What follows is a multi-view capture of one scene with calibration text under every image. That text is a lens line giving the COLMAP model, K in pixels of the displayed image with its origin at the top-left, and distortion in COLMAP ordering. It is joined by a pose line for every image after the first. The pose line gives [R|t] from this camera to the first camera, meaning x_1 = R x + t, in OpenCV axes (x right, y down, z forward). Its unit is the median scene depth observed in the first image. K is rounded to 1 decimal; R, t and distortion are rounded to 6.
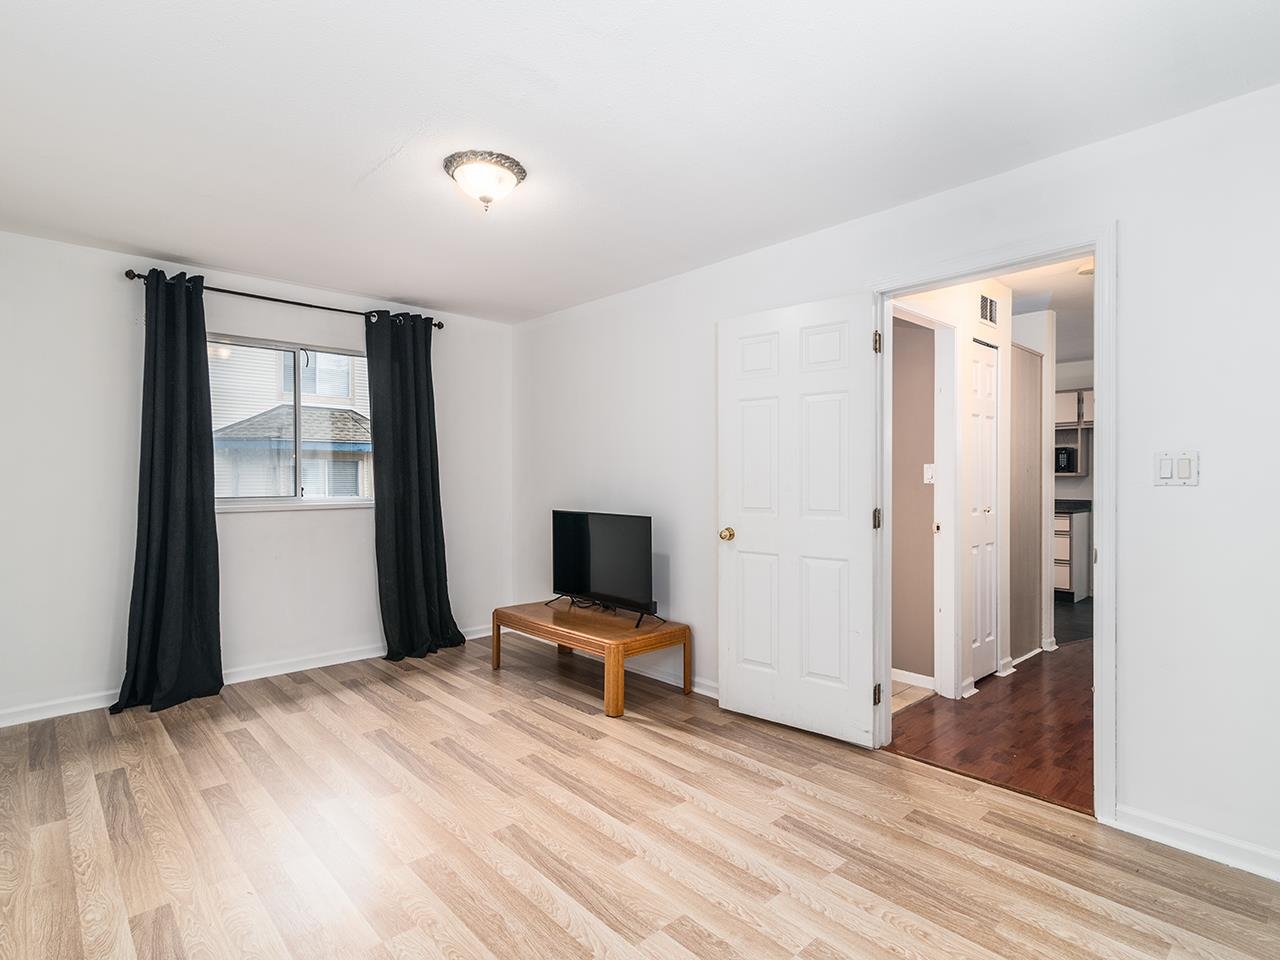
lens RADIAL K [[656.5, 0, 620.6], [0, 656.5, 479.5], [0, 0, 1]] dist [0.016963, -0.000145]
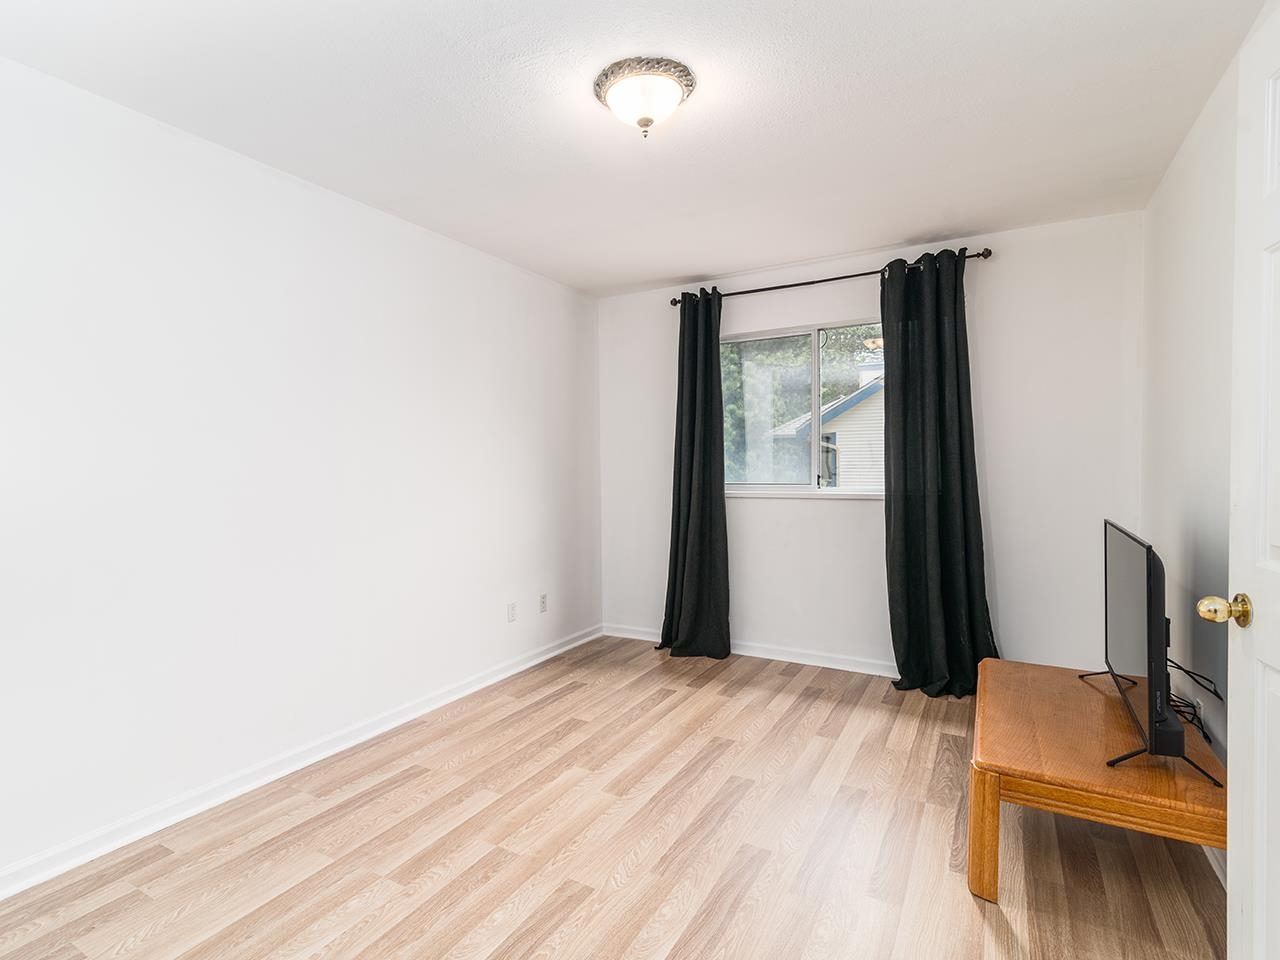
lens RADIAL K [[669.6, 0, 640.0], [0, 669.6, 480.0], [0, 0, 1]] dist [0.003072, 0.000693]
pose [[0.287599, 0.019395, -0.957554, 0.414841], [0.004776, 0.999753, 0.021684, -0.003260], [0.957739, -0.010809, 0.287436, 0.529095]]
